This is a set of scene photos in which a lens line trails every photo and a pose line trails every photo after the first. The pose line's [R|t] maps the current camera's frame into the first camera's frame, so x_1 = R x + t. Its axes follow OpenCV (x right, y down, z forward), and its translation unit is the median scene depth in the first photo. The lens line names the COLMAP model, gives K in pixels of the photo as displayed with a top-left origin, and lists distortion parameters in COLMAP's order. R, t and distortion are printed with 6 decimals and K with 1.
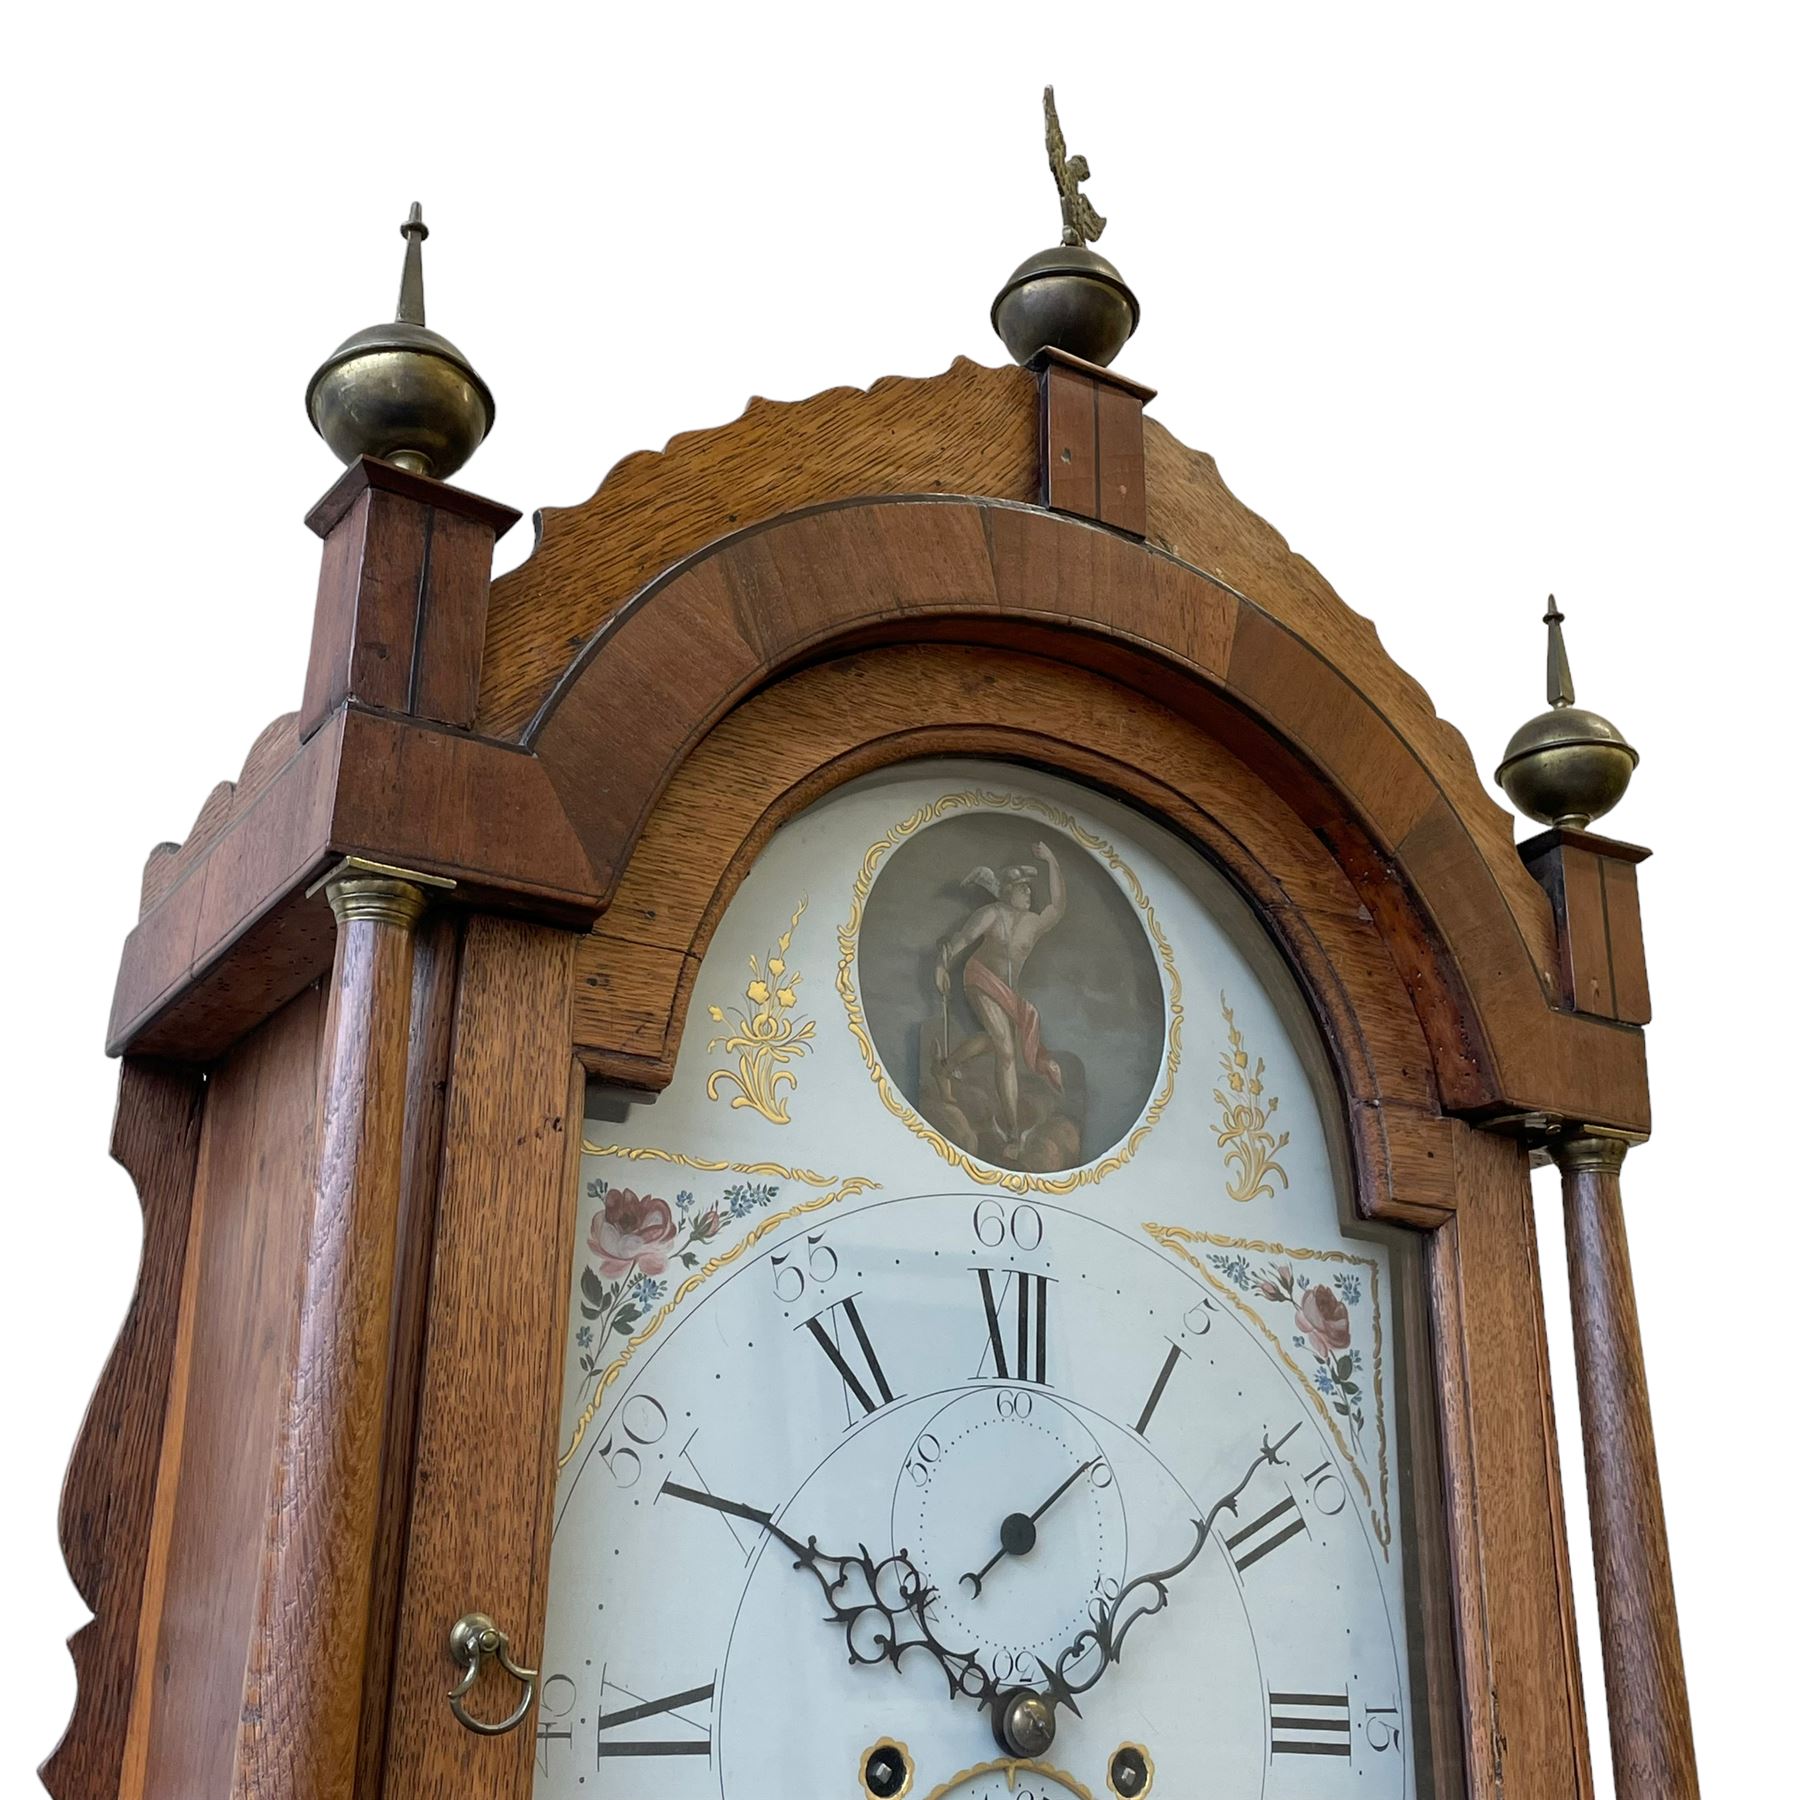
lens RADIAL K [[2162.4, 0, 865.0], [0, 2162.4, 910.3], [0, 0, 1]] dist [0.048074, 0.000000]
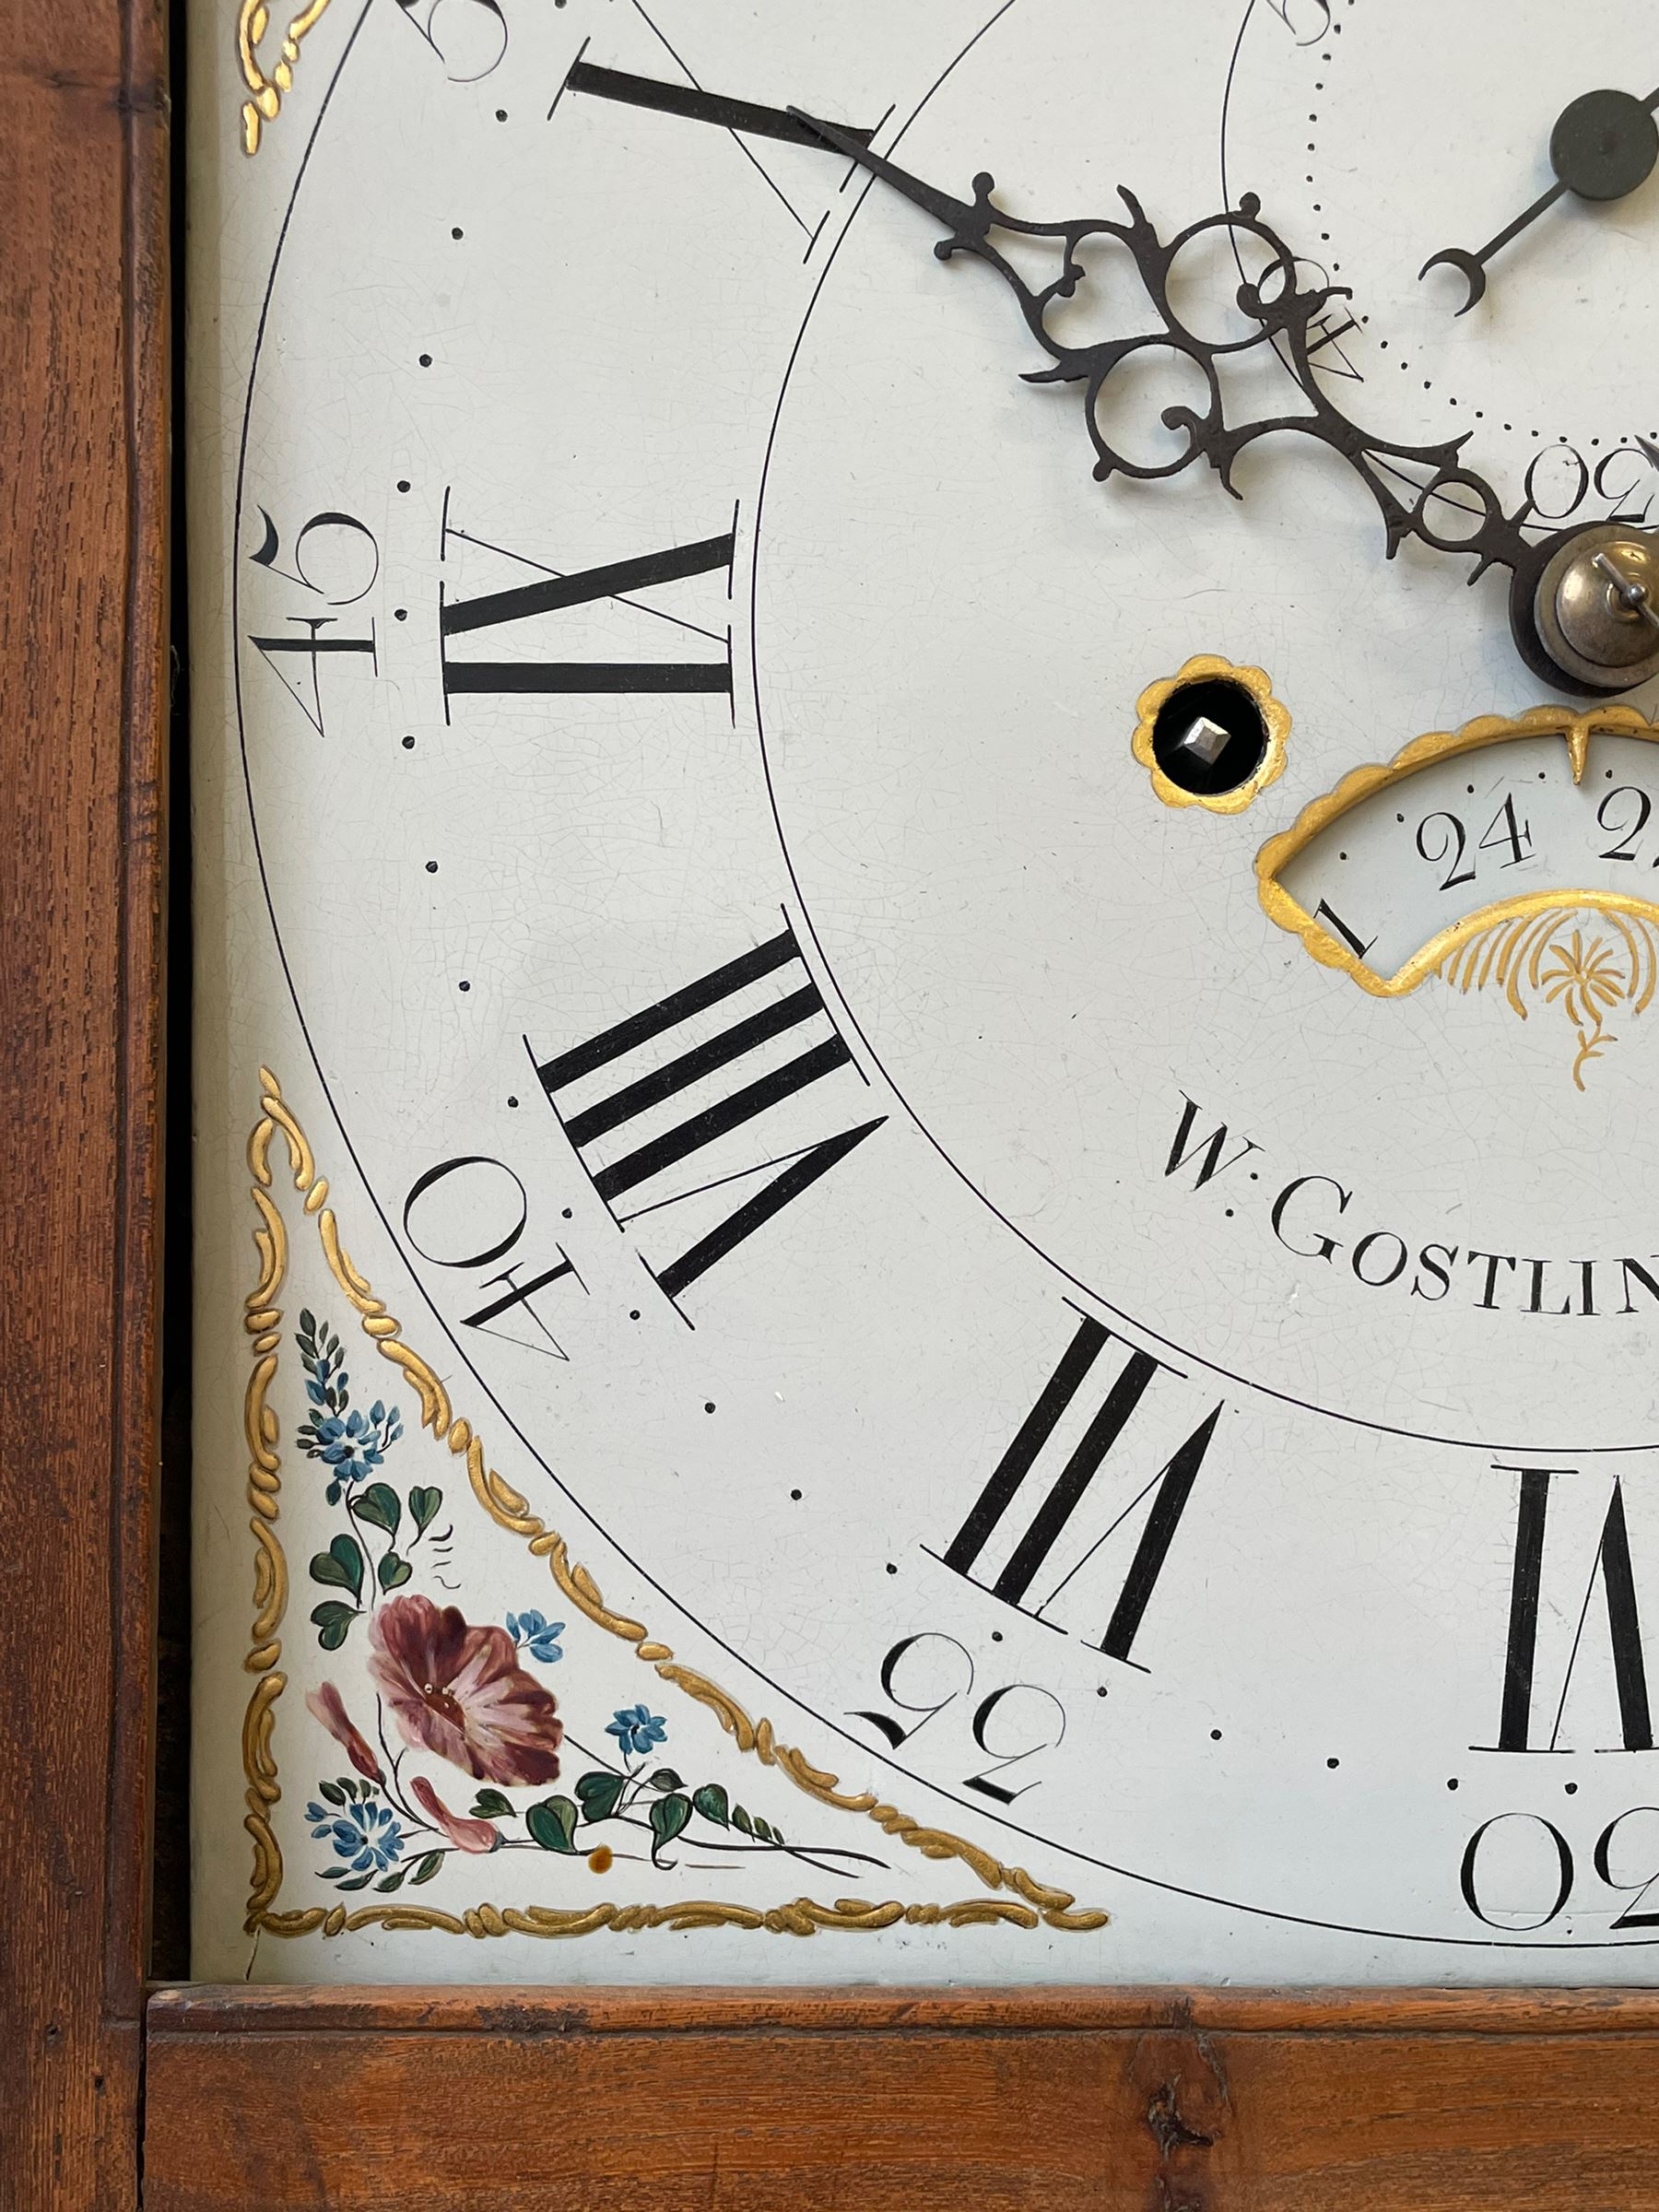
lens RADIAL K [[2005.9, 0, 822.8], [0, 2005.9, 1131.0], [0, 0, 1]] dist [0.050633, 0.000000]
pose [[0.876737, -0.007055, -0.480918, 0.118385], [0.172626, 0.937886, 0.300948, 0.312896], [0.448923, -0.346872, 0.823497, 0.579893]]
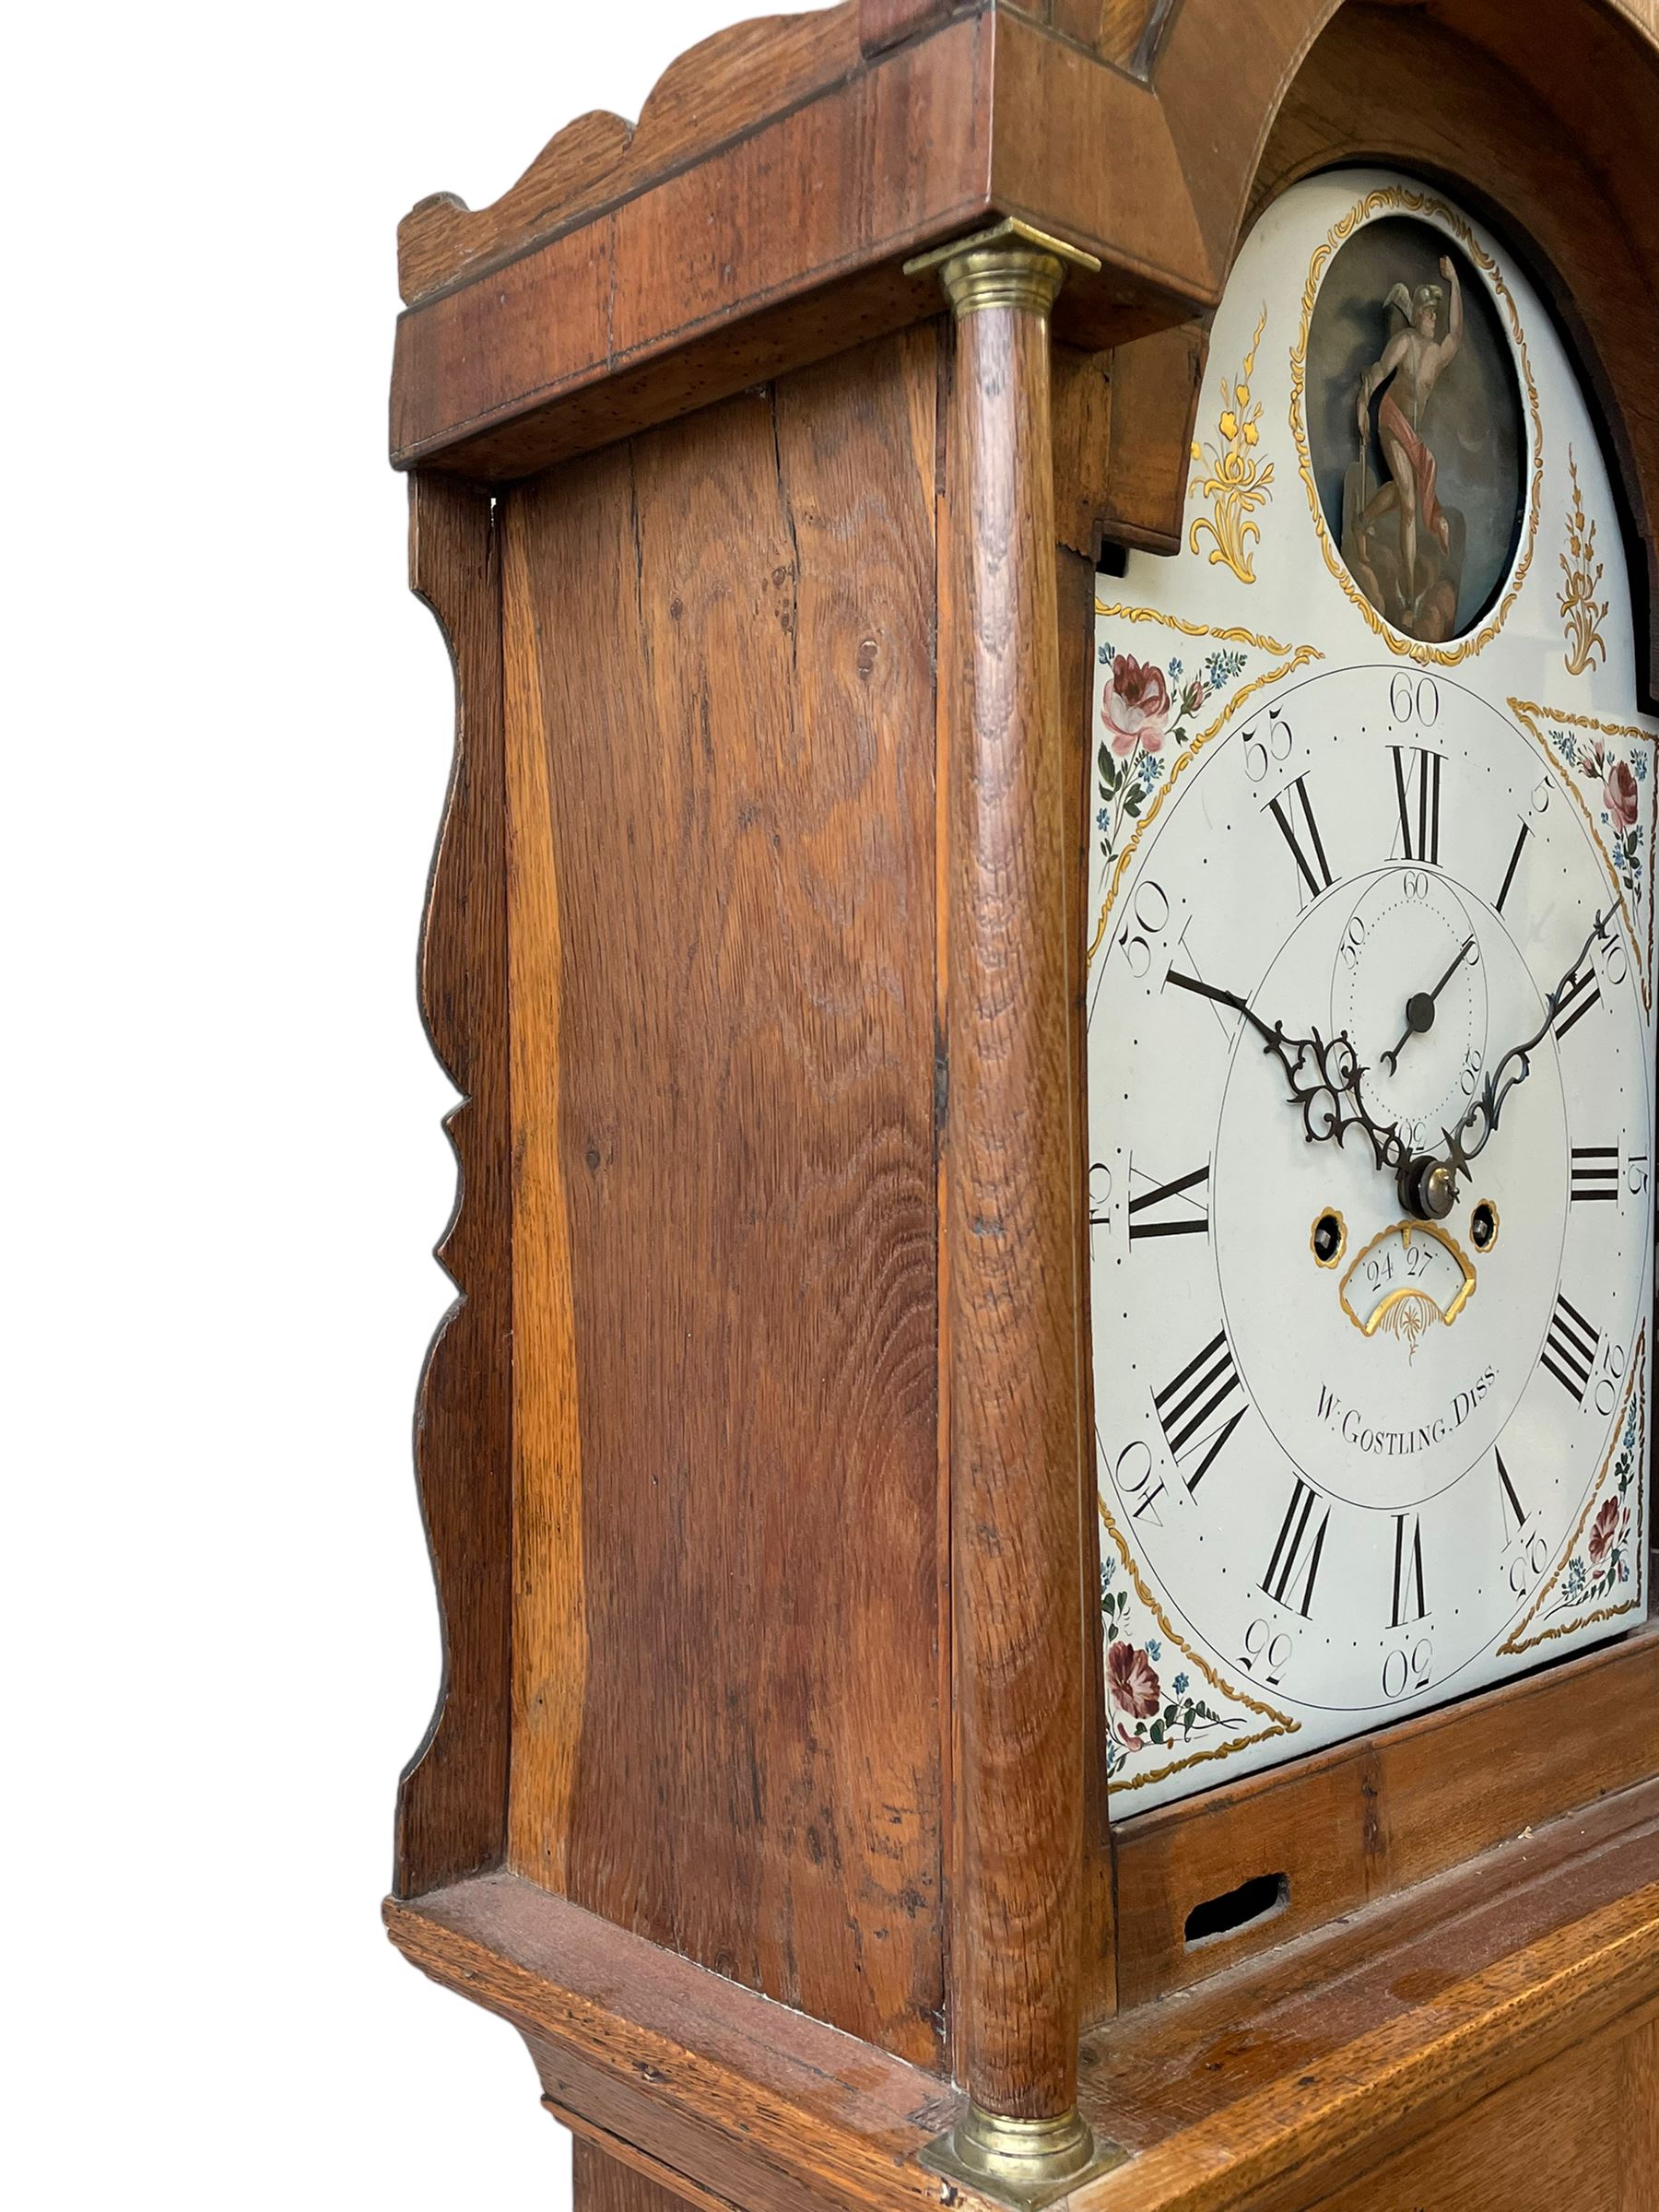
lens RADIAL K [[2005.9, 0, 796.2], [0, 2005.9, 1129.5], [0, 0, 1]] dist [0.050633, 0.000000]
pose [[0.981693, -0.025437, 0.188766, -0.381669], [-0.042890, 0.936068, 0.349195, 0.025811], [-0.185580, -0.350898, 0.917840, 0.180800]]
